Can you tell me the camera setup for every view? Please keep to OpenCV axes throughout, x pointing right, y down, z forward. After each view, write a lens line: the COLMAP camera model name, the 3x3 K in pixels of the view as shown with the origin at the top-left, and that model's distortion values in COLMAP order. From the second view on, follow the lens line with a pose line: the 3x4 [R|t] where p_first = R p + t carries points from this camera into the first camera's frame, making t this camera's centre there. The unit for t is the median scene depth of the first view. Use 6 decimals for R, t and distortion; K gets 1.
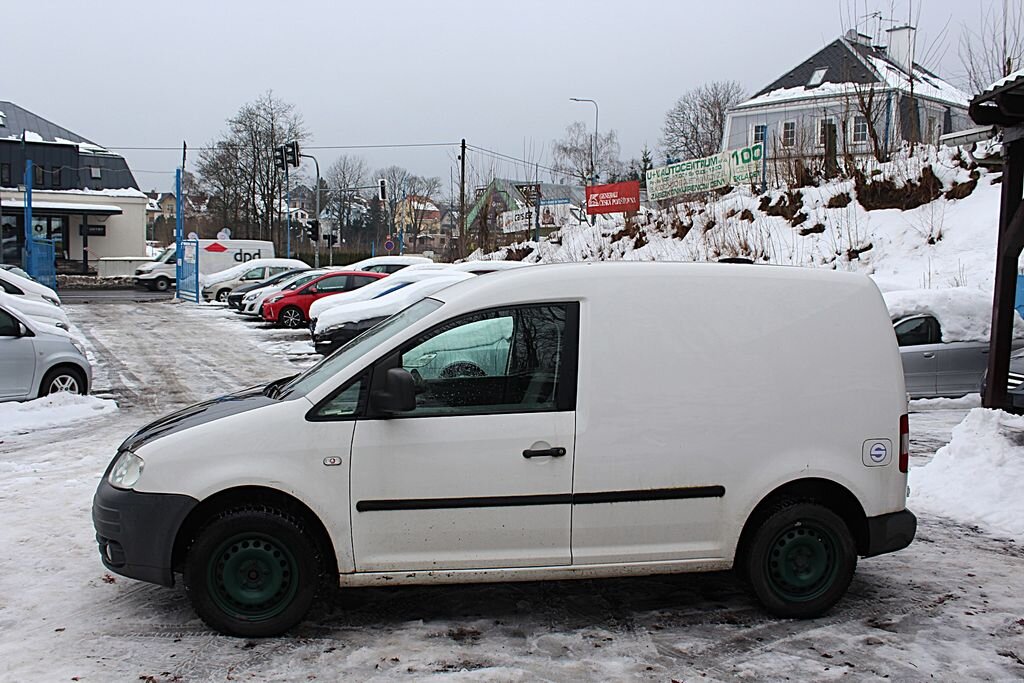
lens RADIAL K [[918.1, 0, 515.4], [0, 918.1, 342.1], [0, 0, 1]] dist [-0.151428, 0.148660]
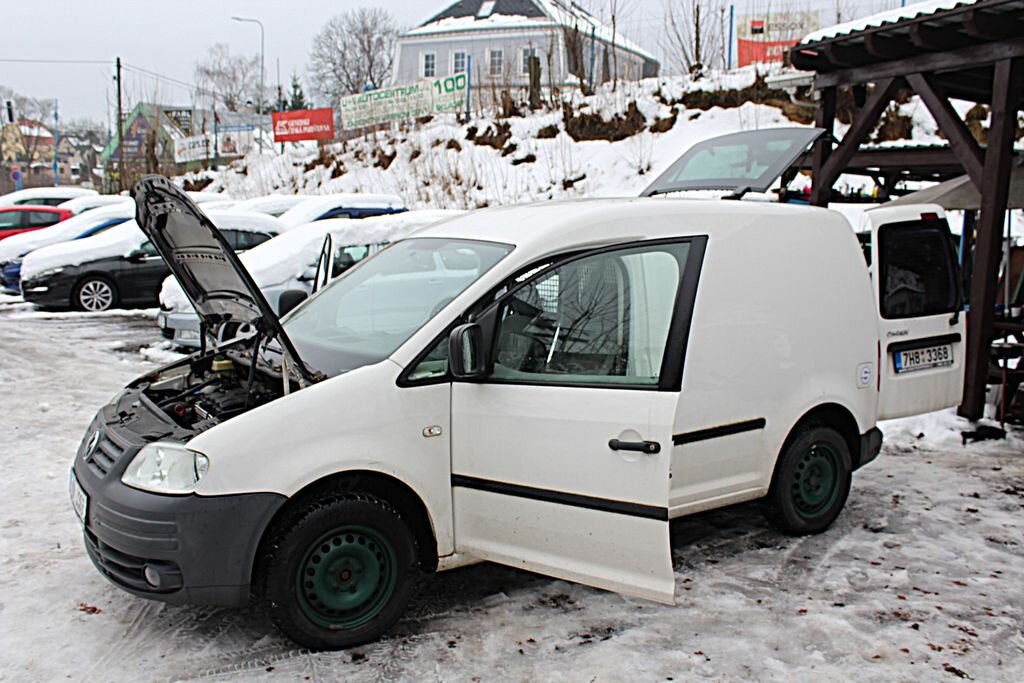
lens RADIAL K [[918.1, 0, 515.4], [0, 918.1, 342.1], [0, 0, 1]] dist [-0.151428, 0.148660]
pose [[0.922693, -0.060336, 0.380785, -0.085405], [0.030705, 0.996041, 0.083420, -0.004603], [-0.384311, -0.065279, 0.920893, 0.032483]]
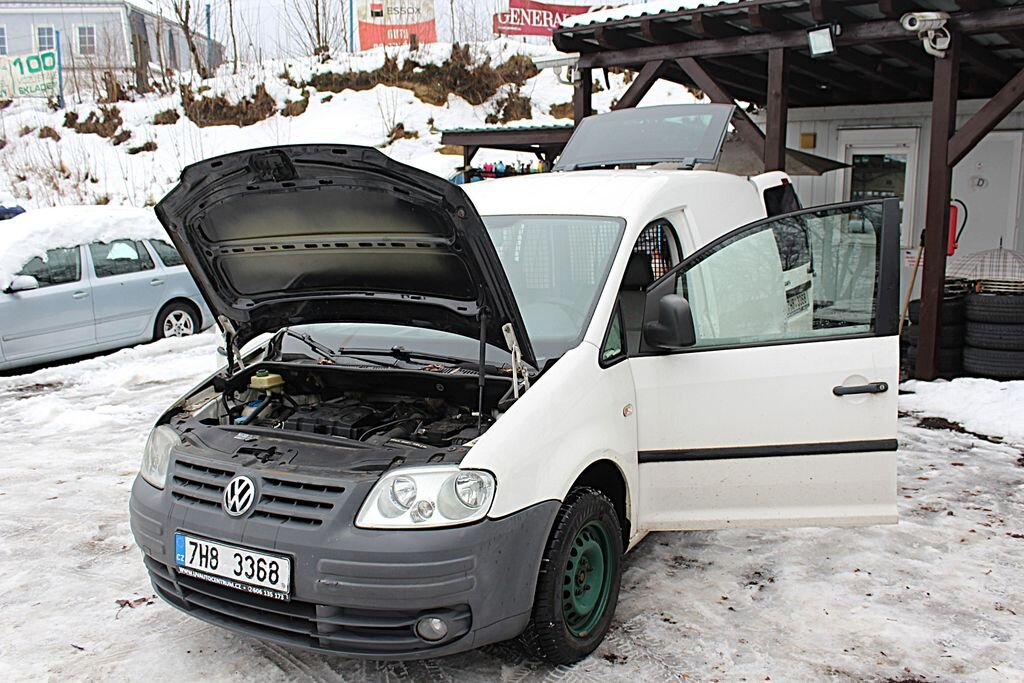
lens RADIAL K [[918.1, 0, 515.4], [0, 918.1, 342.1], [0, 0, 1]] dist [-0.151428, 0.148660]
pose [[0.624214, -0.155730, 0.765575, -0.169166], [0.088996, 0.987727, 0.128357, -0.009187], [-0.776168, -0.011989, 0.630413, 0.103423]]
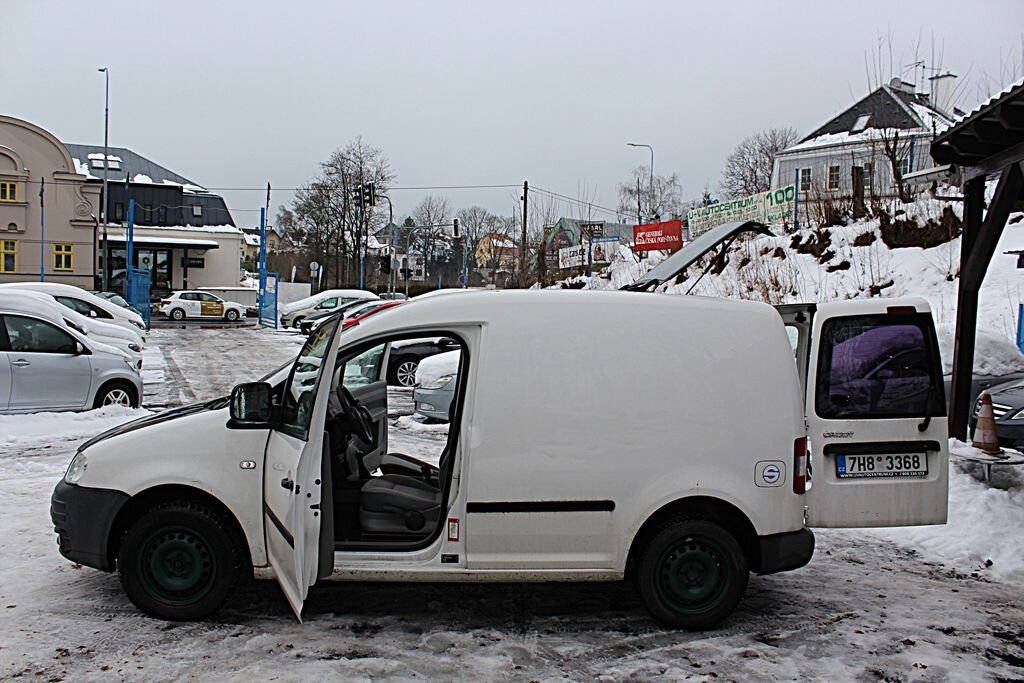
lens RADIAL K [[858.7, 0, 517.0], [0, 858.7, 344.0], [0, 0, 1]] dist [-0.169180, 0.161966]
pose [[0.996203, 0.014588, -0.085829, 0.040361], [-0.017278, 0.999380, -0.030690, 0.001605], [0.085328, 0.032056, 0.995837, -0.001092]]
